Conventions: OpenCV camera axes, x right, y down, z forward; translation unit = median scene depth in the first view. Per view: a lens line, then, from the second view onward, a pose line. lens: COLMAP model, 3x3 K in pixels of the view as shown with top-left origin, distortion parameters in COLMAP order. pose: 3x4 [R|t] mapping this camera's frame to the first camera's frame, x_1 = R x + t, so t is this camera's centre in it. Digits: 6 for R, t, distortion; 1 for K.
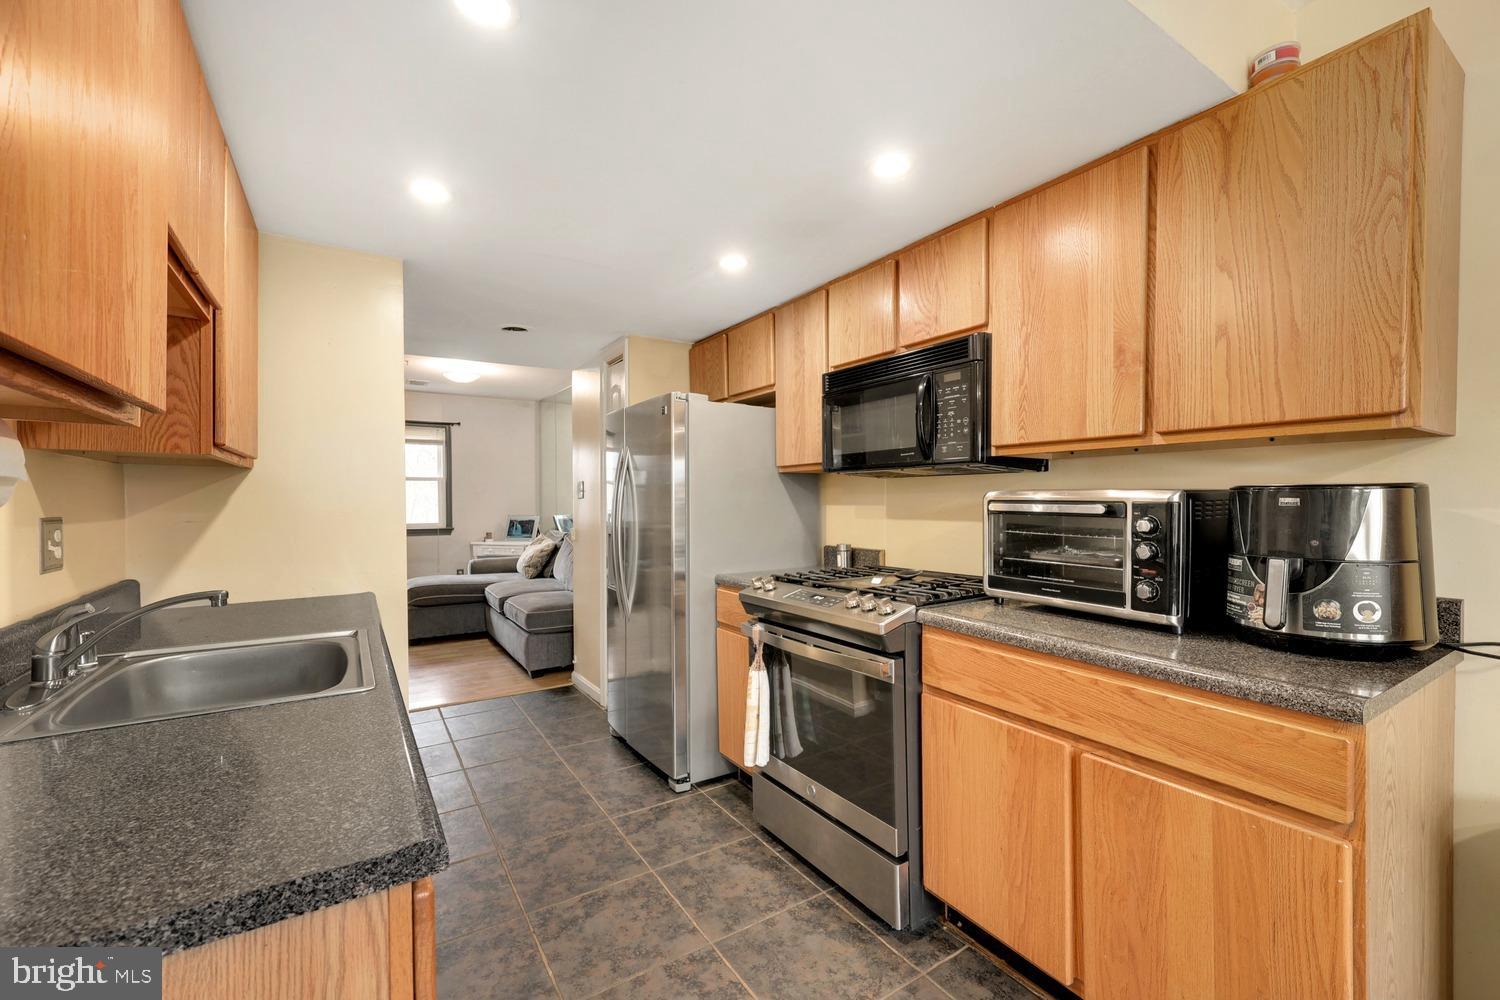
lens RADIAL K [[629.1, 0, 749.2], [0, 629.1, 506.4], [0, 0, 1]] dist [0.002243, 0.000112]
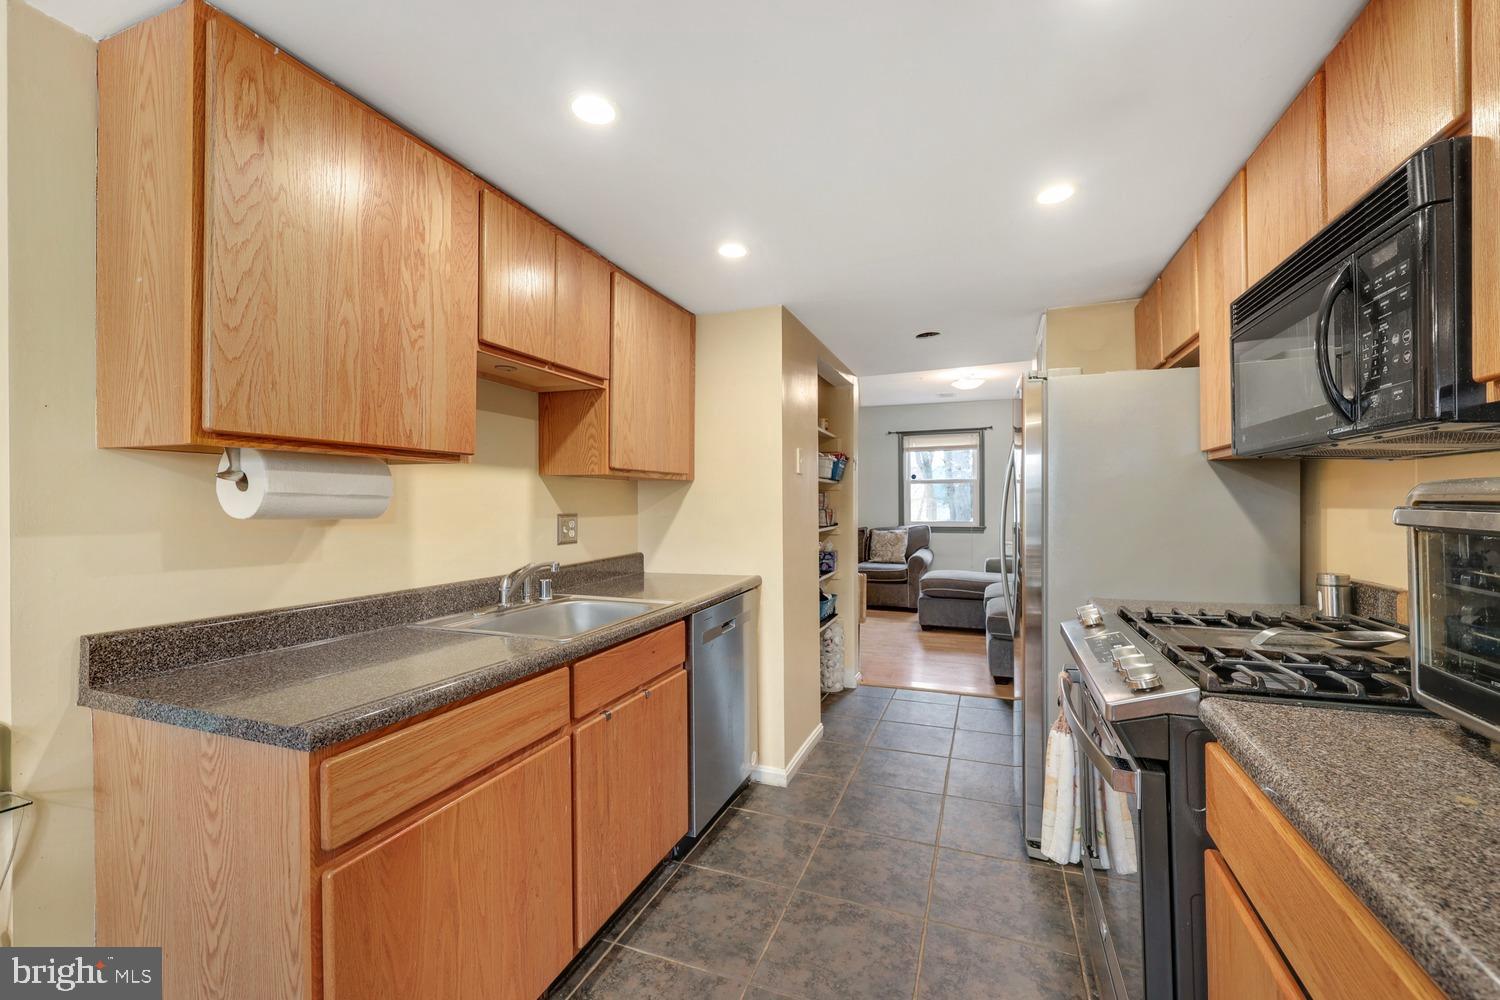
lens RADIAL K [[603.7, 0, 750.0], [0, 603.7, 500.0], [0, 0, 1]] dist [0.000016, -0.000058]
pose [[0.587307, -0.005187, -0.809347, 0.414435], [-0.001939, 0.999968, -0.007816, -0.006244], [0.809362, 0.006160, 0.587278, 0.313322]]
